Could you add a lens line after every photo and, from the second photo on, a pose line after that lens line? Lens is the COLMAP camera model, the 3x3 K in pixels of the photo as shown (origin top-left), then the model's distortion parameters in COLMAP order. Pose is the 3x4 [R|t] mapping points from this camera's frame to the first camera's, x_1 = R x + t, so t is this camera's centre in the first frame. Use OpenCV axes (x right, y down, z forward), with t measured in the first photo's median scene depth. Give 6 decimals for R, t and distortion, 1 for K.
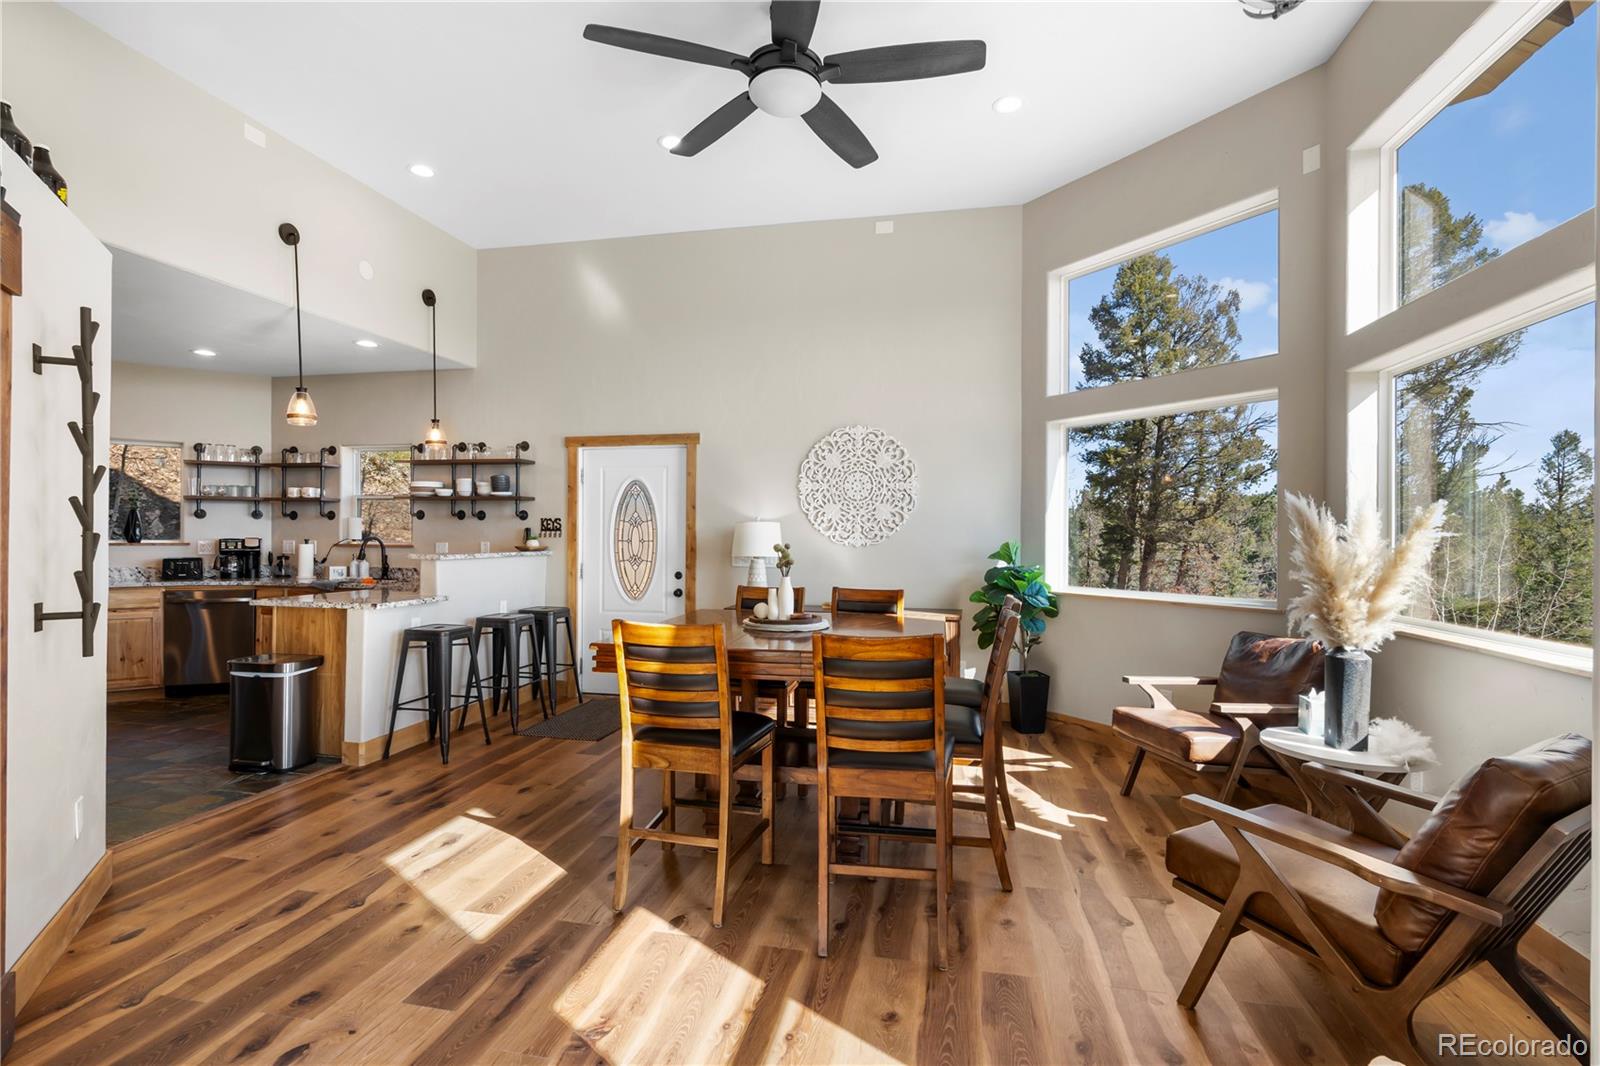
lens RADIAL K [[749.2, 0, 794.3], [0, 749.2, 539.3], [0, 0, 1]] dist [0.003225, 0.000406]
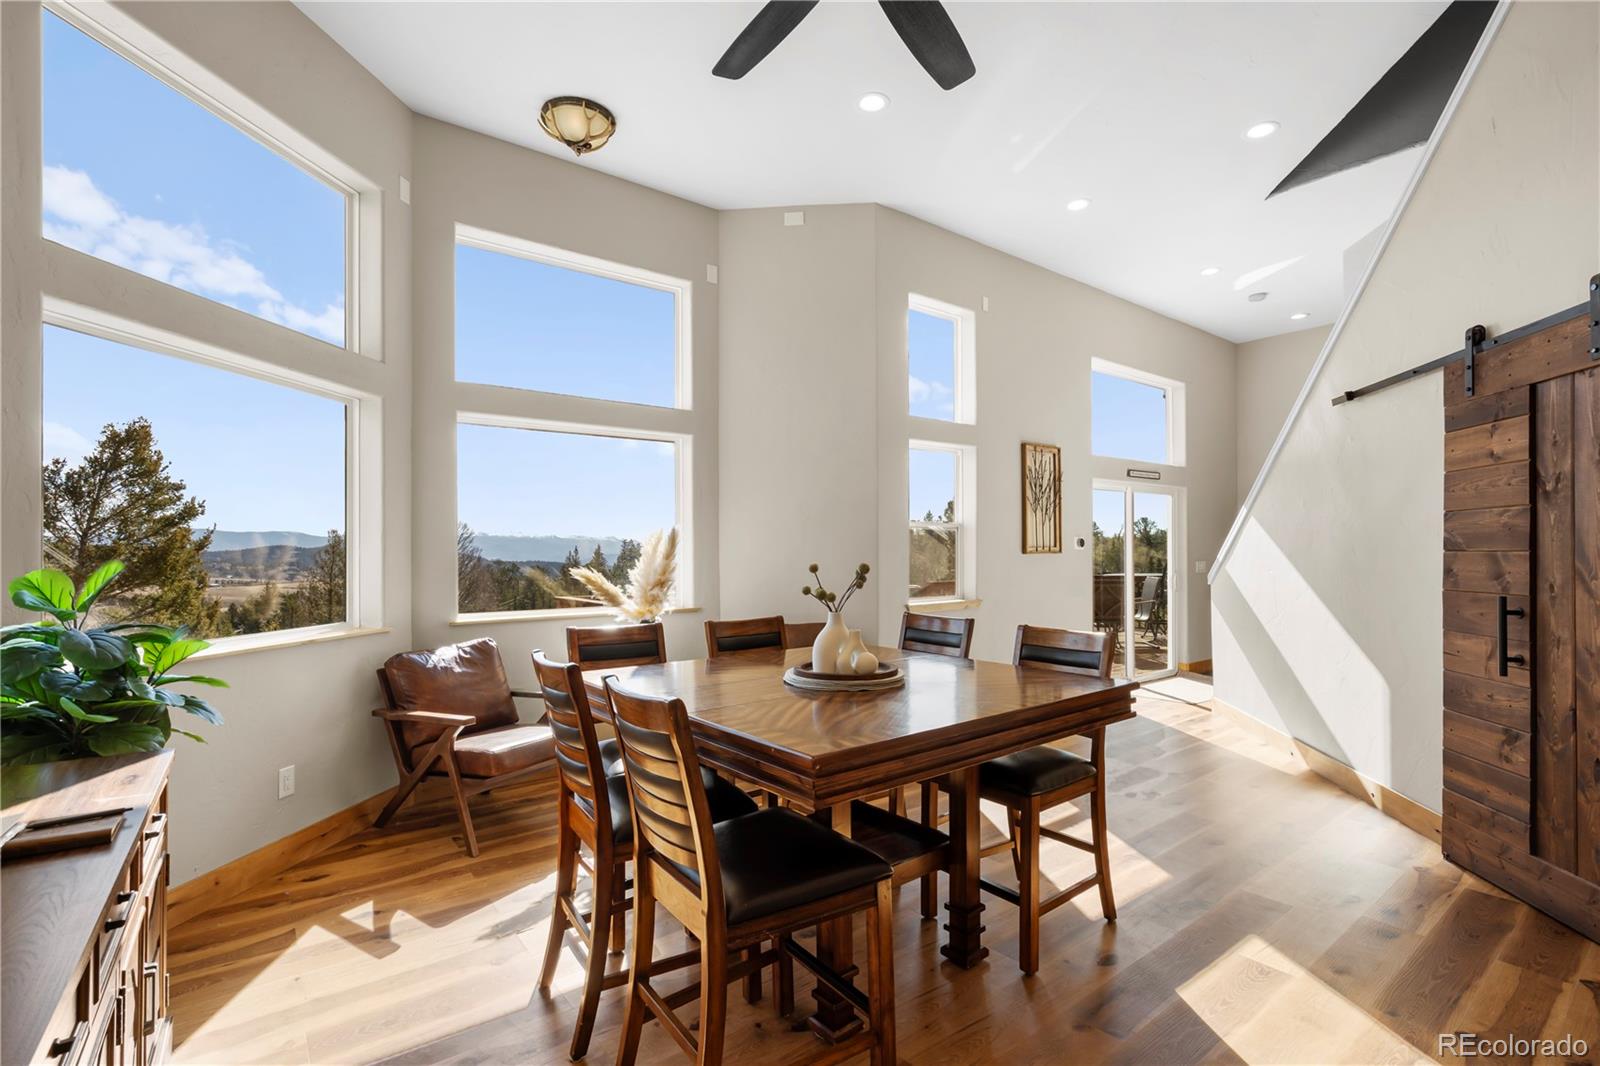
lens RADIAL K [[724.4, 0, 803.1], [0, 724.4, 547.8], [0, 0, 1]] dist [-0.000506, -0.000036]
pose [[-0.769625, 0.001582, 0.638494, -0.232279], [0.002429, 0.999997, 0.000450, -0.004981], [-0.638491, 0.001897, -0.769627, 0.870391]]
